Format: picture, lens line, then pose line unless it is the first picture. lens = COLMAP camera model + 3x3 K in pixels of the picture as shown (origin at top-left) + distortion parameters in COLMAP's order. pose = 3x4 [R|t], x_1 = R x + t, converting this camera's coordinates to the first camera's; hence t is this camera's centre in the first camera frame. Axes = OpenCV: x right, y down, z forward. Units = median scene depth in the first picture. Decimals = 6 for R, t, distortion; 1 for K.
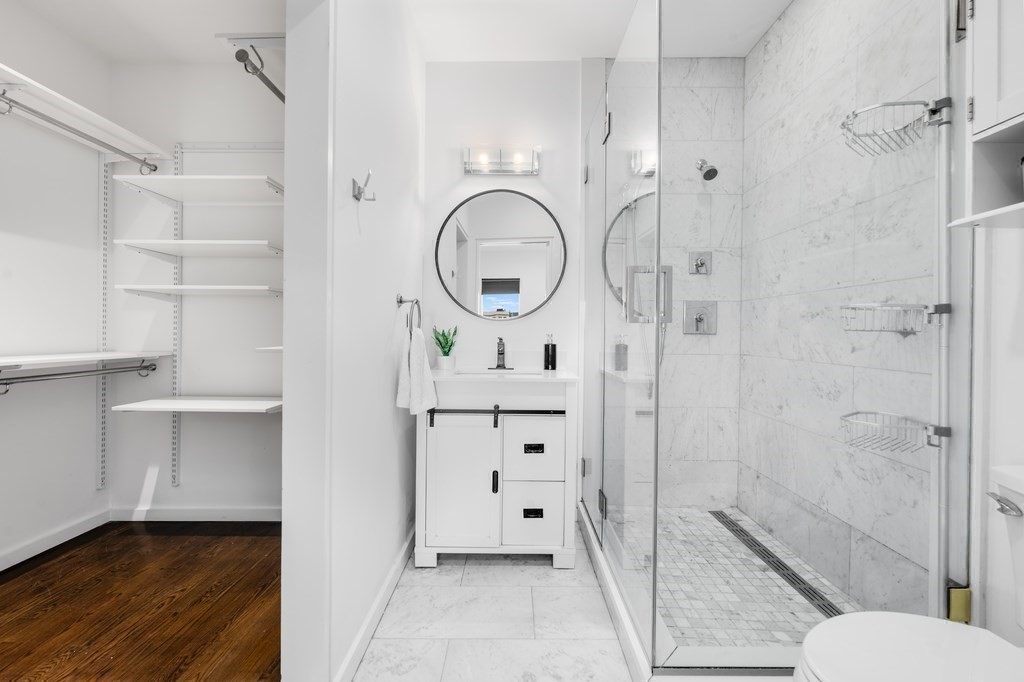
lens RADIAL K [[412.6, 0, 510.7], [0, 412.6, 335.9], [0, 0, 1]] dist [0.000645, -0.000793]
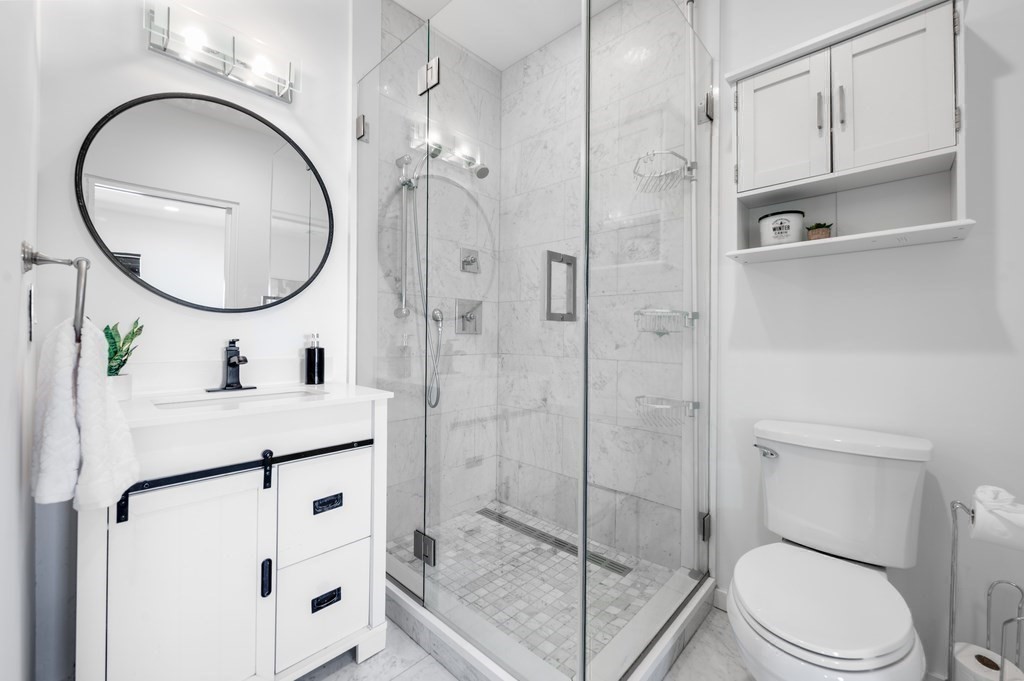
lens RADIAL K [[413.9, 0, 512.3], [0, 413.9, 335.2], [0, 0, 1]] dist [-0.001542, -0.000130]
pose [[0.681519, -0.002464, 0.731796, -0.220474], [0.002475, 0.999996, 0.001062, -0.002256], [-0.731796, 0.001087, 0.681523, 0.302820]]
